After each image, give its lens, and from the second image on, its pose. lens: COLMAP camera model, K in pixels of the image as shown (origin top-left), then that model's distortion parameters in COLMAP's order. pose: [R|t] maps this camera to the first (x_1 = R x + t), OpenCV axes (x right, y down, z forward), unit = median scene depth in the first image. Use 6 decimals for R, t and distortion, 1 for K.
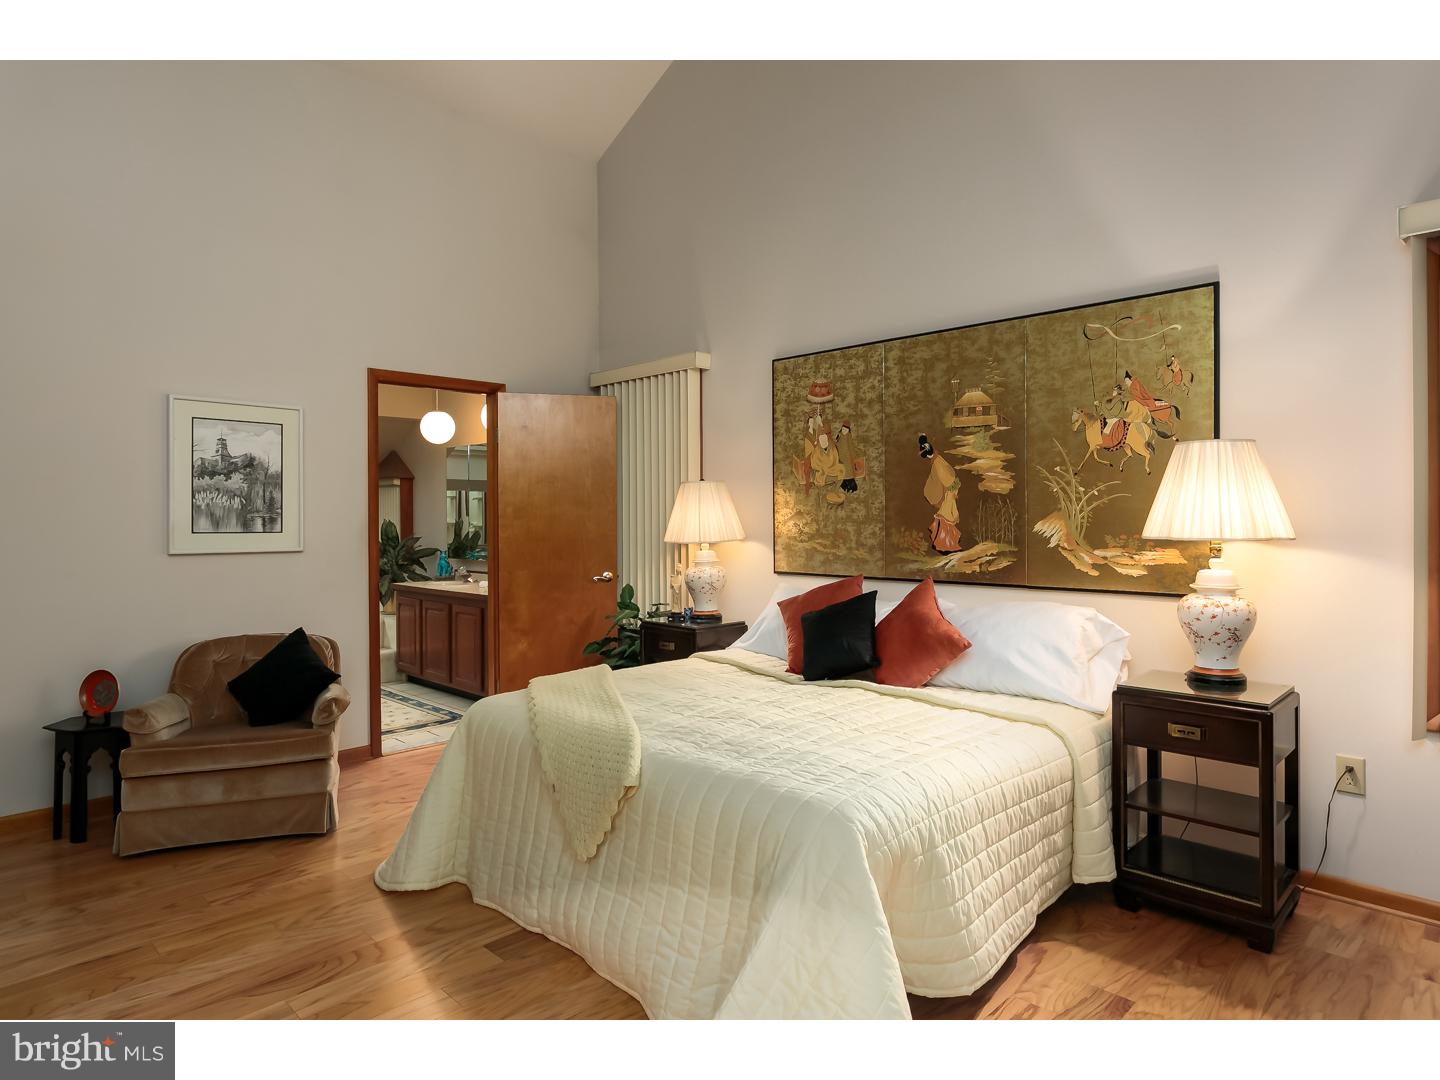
lens RADIAL K [[854.4, 0, 729.2], [0, 854.4, 531.0], [0, 0, 1]] dist [-0.003275, 0.004472]
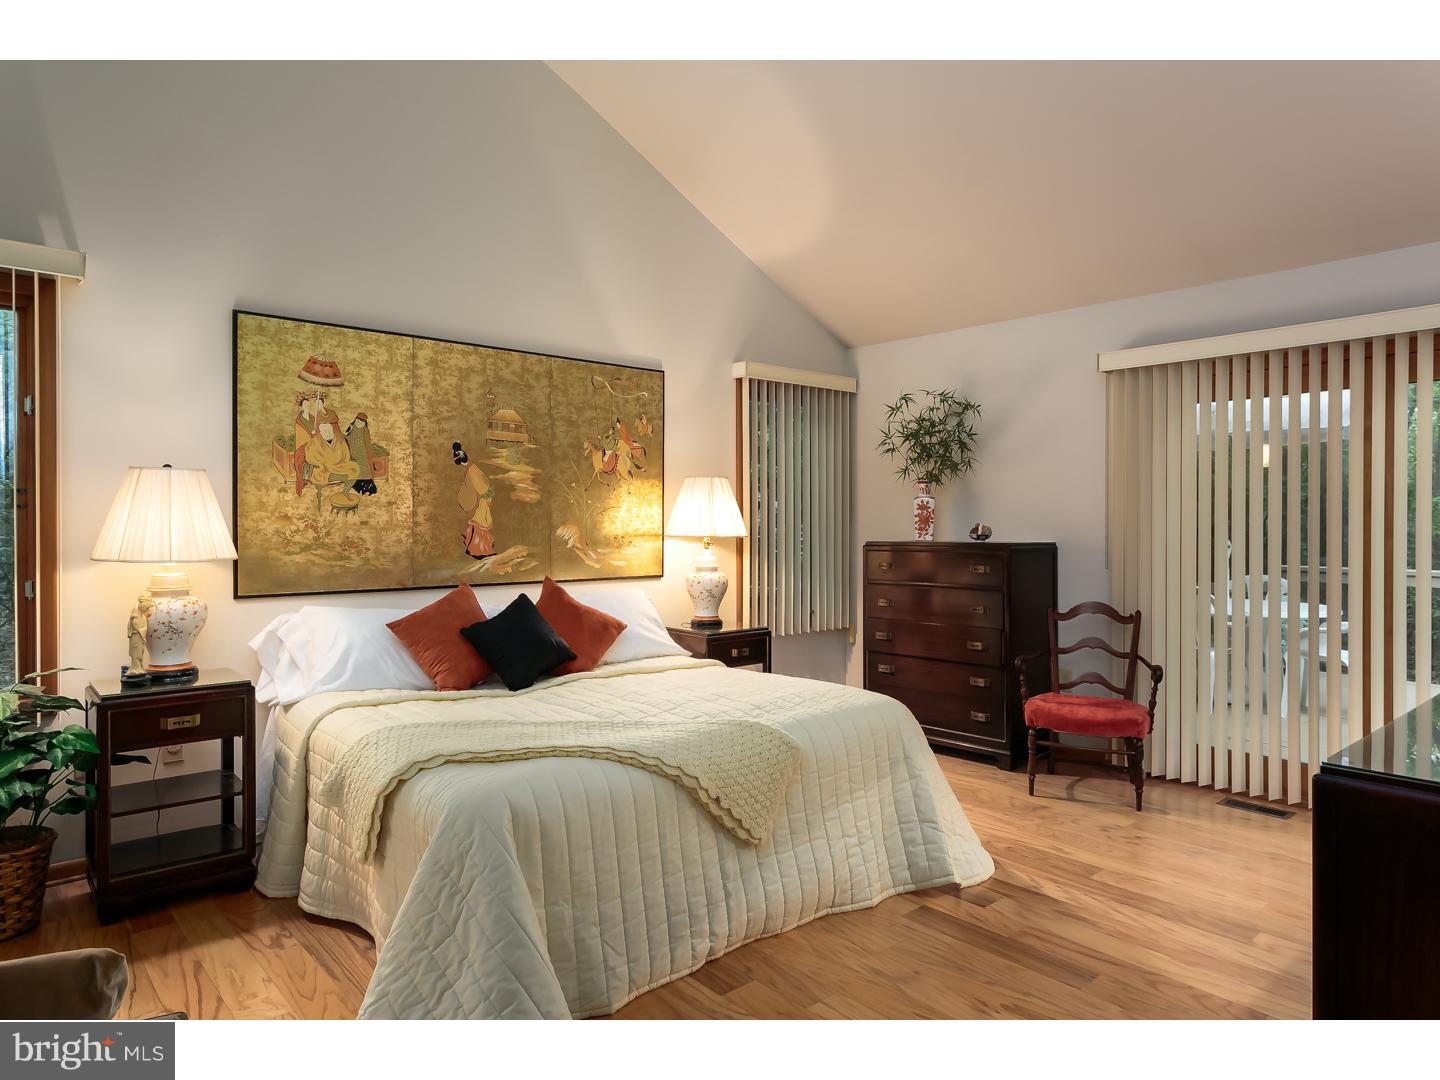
lens RADIAL K [[916.7, 0, 726.5], [0, 916.7, 533.6], [0, 0, 1]] dist [0.003358, -0.001420]
pose [[0.056991, -0.010052, 0.998324, -0.845945], [0.014650, 0.999850, 0.009231, -0.009469], [-0.998267, 0.014099, 0.057130, 0.626585]]
